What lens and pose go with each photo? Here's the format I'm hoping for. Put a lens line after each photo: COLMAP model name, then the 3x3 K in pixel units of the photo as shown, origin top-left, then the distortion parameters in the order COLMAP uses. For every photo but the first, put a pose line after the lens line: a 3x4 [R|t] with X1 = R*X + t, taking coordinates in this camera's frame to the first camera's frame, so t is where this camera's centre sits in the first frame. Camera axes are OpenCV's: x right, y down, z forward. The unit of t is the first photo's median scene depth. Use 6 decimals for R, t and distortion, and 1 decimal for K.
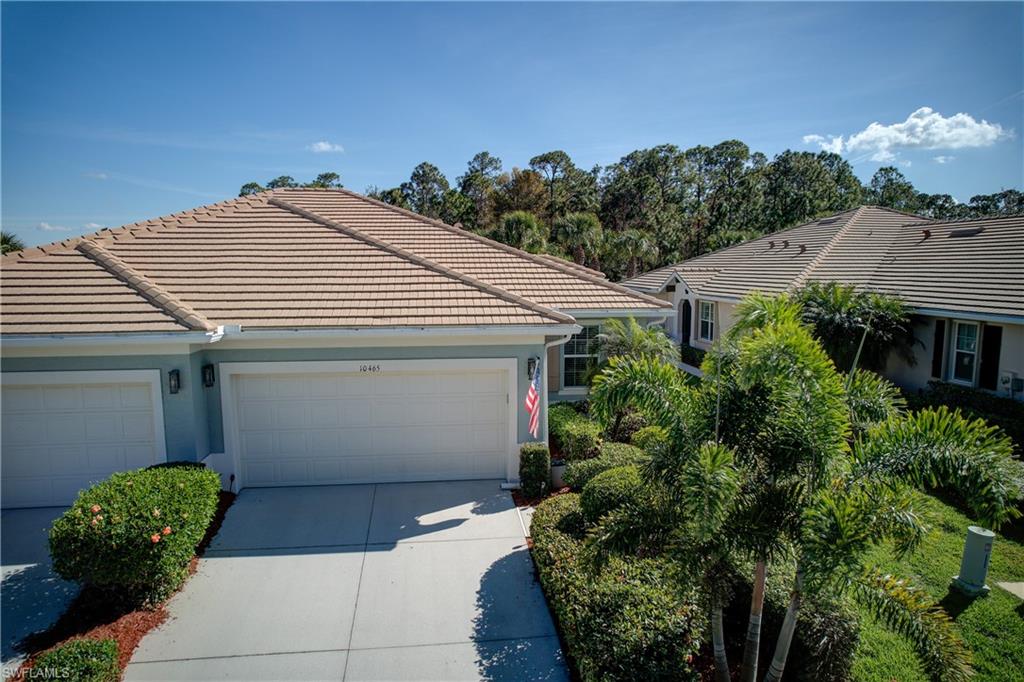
lens RADIAL K [[652.9, 0, 511.6], [0, 652.9, 354.2], [0, 0, 1]] dist [-0.075376, 0.065762]
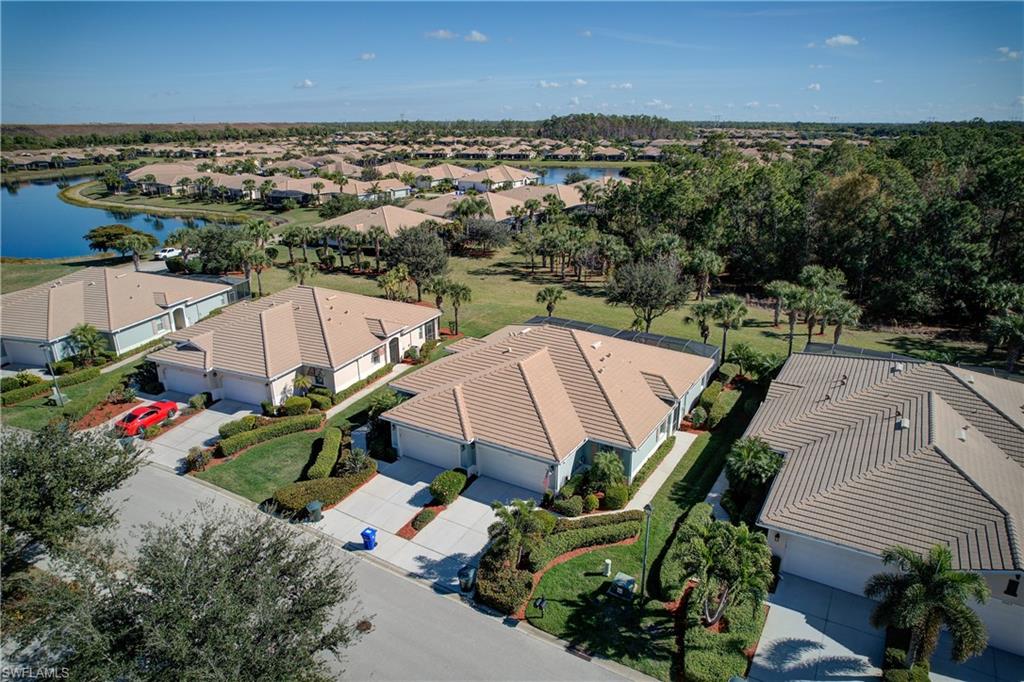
lens RADIAL K [[652.9, 0, 511.6], [0, 652.9, 354.2], [0, 0, 1]] dist [-0.075376, 0.065762]
pose [[0.784941, 0.209077, -0.583227, 0.315659], [-0.081943, 0.968105, 0.236766, -0.245865], [0.614128, -0.138056, 0.777038, -0.299975]]
